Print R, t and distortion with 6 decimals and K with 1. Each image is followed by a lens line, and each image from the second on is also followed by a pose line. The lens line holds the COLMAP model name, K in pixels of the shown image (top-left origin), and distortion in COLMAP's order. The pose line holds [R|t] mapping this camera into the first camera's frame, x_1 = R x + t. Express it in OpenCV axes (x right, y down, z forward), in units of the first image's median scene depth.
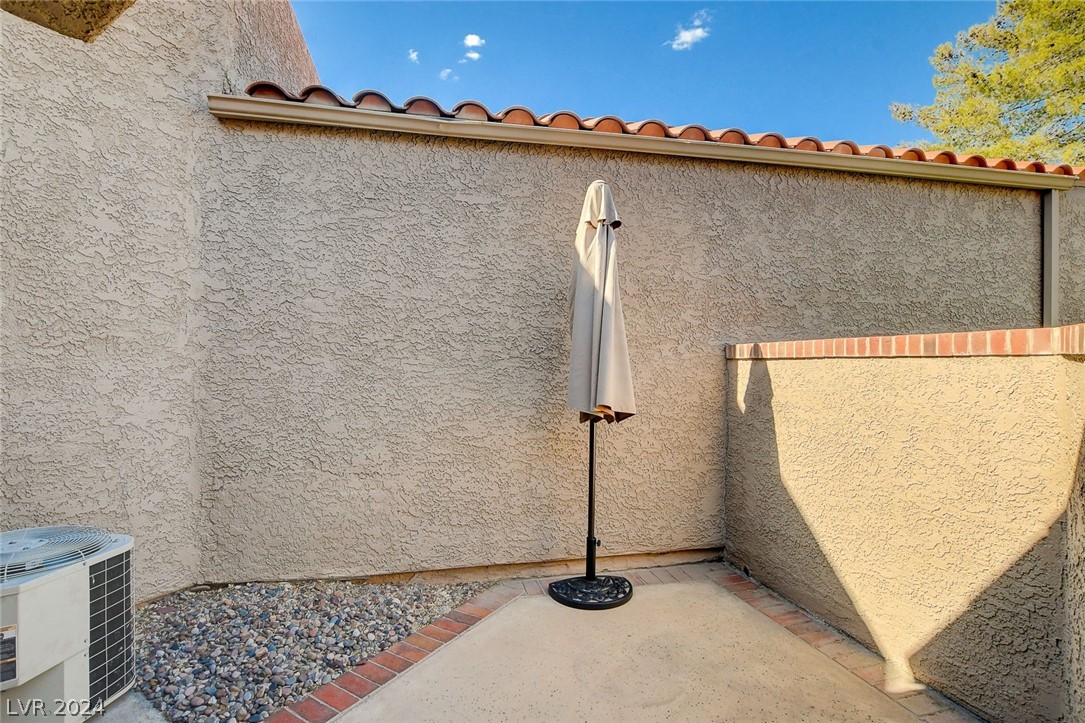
lens RADIAL K [[503.3, 0, 542.7], [0, 503.3, 365.2], [0, 0, 1]] dist [-0.018104, 0.001008]
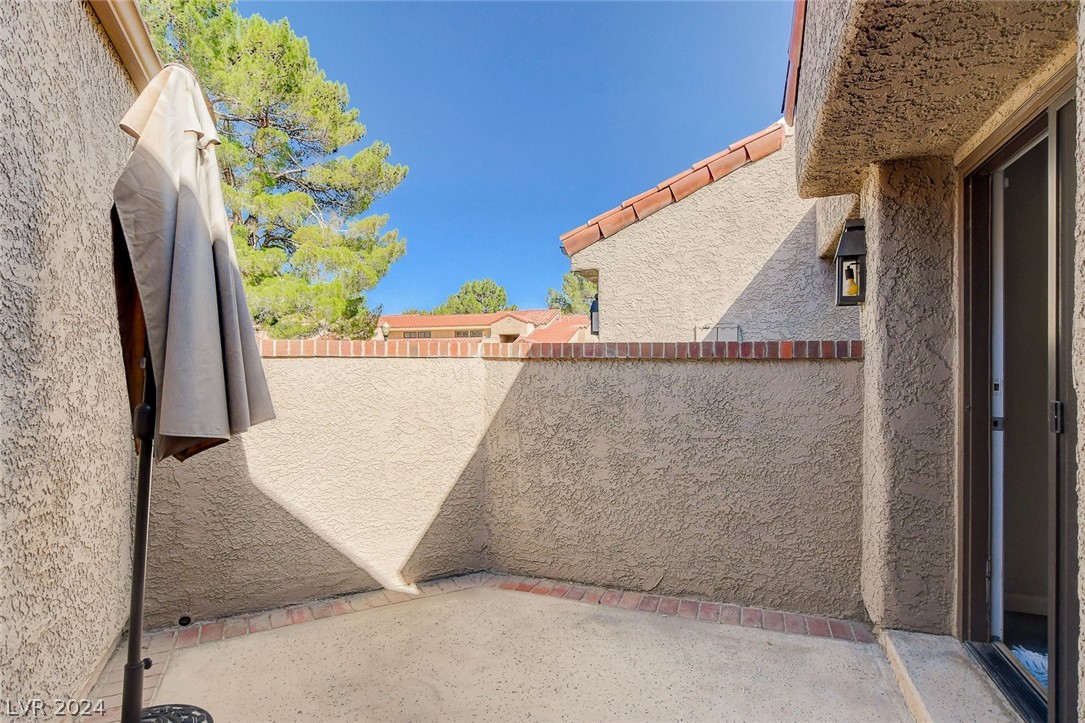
lens RADIAL K [[518.8, 0, 542.5], [0, 518.8, 361.5], [0, 0, 1]] dist [-0.000533, -0.000041]
pose [[-0.175543, 0.002673, 0.984468, -0.703562], [0.004099, 0.999990, -0.001985, -0.000908], [-0.984463, 0.003687, -0.175552, 0.787725]]
